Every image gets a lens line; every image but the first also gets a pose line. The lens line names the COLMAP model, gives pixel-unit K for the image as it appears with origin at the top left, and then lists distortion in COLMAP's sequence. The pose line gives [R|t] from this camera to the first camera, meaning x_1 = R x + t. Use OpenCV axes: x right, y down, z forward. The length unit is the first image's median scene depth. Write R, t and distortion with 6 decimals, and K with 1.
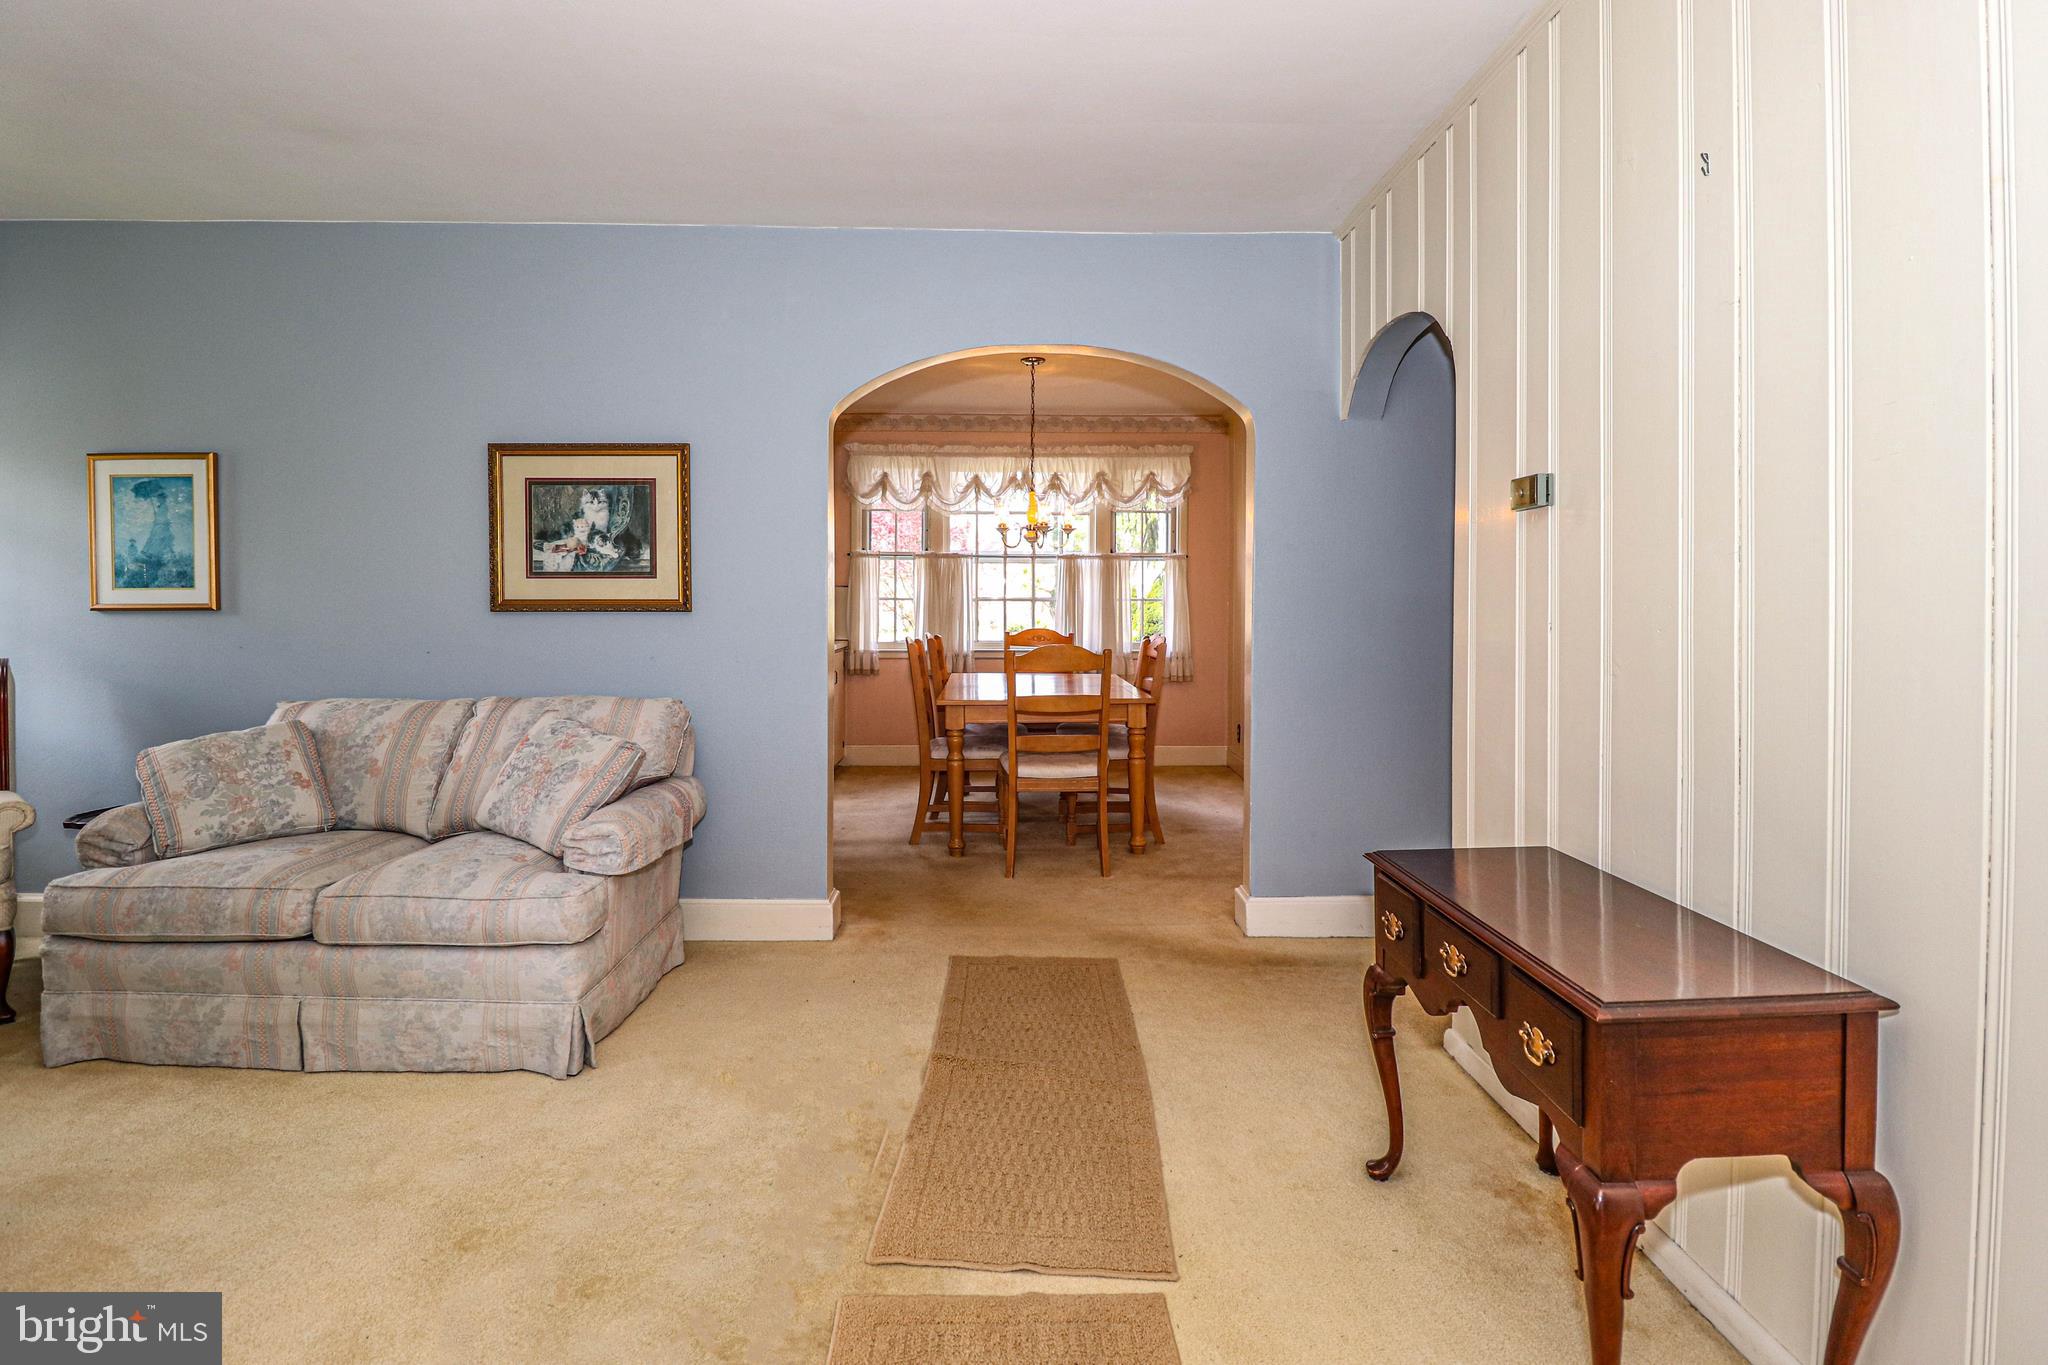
lens RADIAL K [[981.2, 0, 1019.8], [0, 981.2, 607.9], [0, 0, 1]] dist [-0.000935, -0.012483]
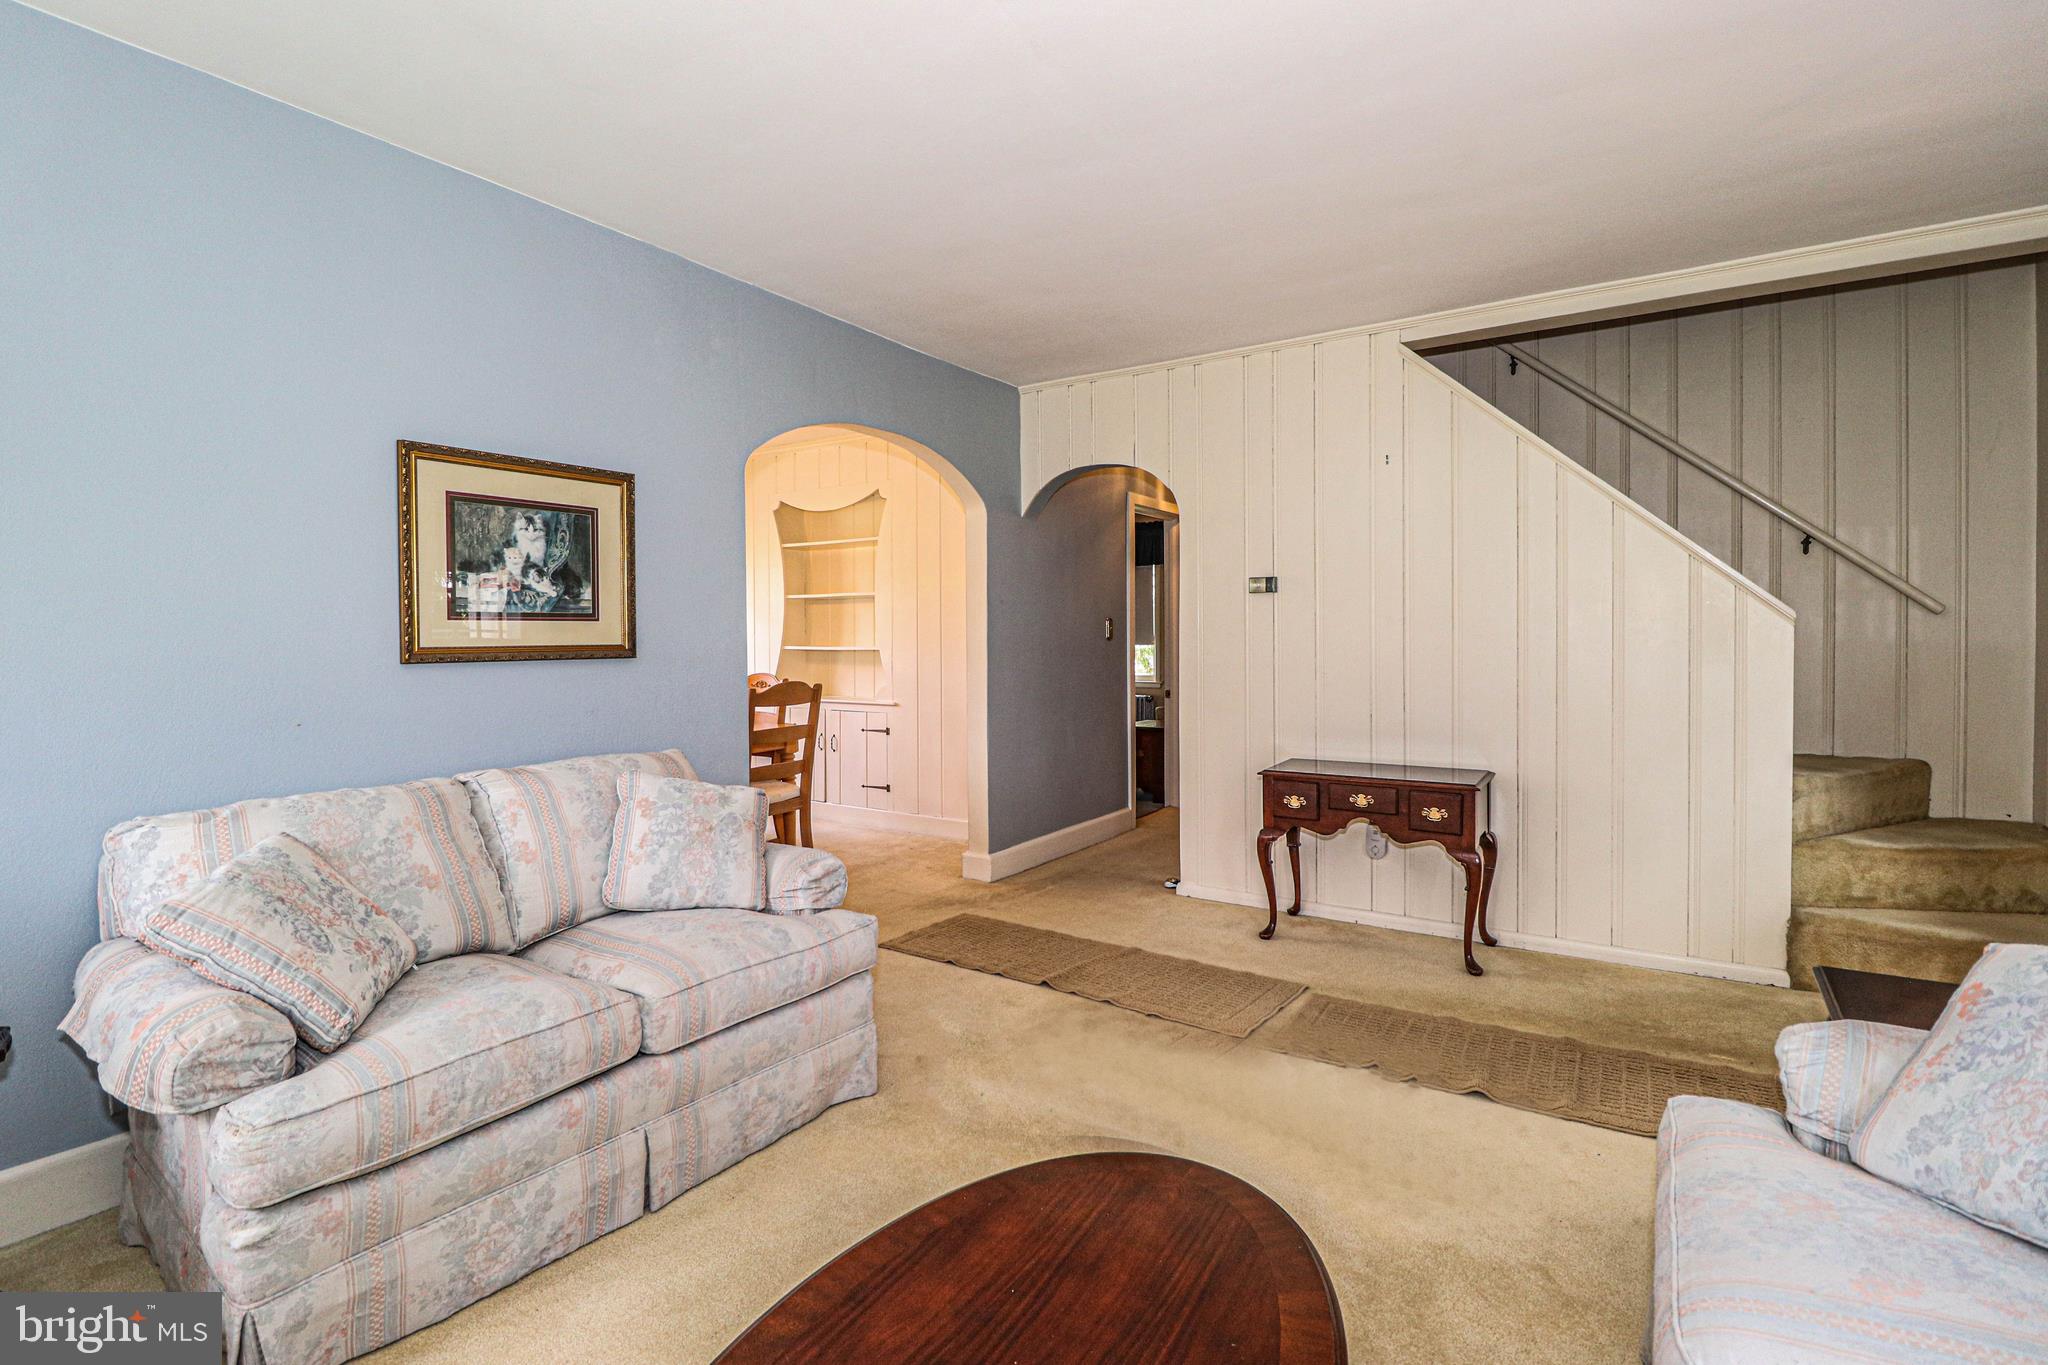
lens RADIAL K [[966.0, 0, 1021.7], [0, 966.0, 651.6], [0, 0, 1]] dist [-0.000542, -0.011000]
pose [[0.565871, -0.017674, 0.824304, -0.876278], [0.014245, 0.999831, 0.011659, -0.007295], [-0.824371, 0.005145, 0.566027, 0.190714]]
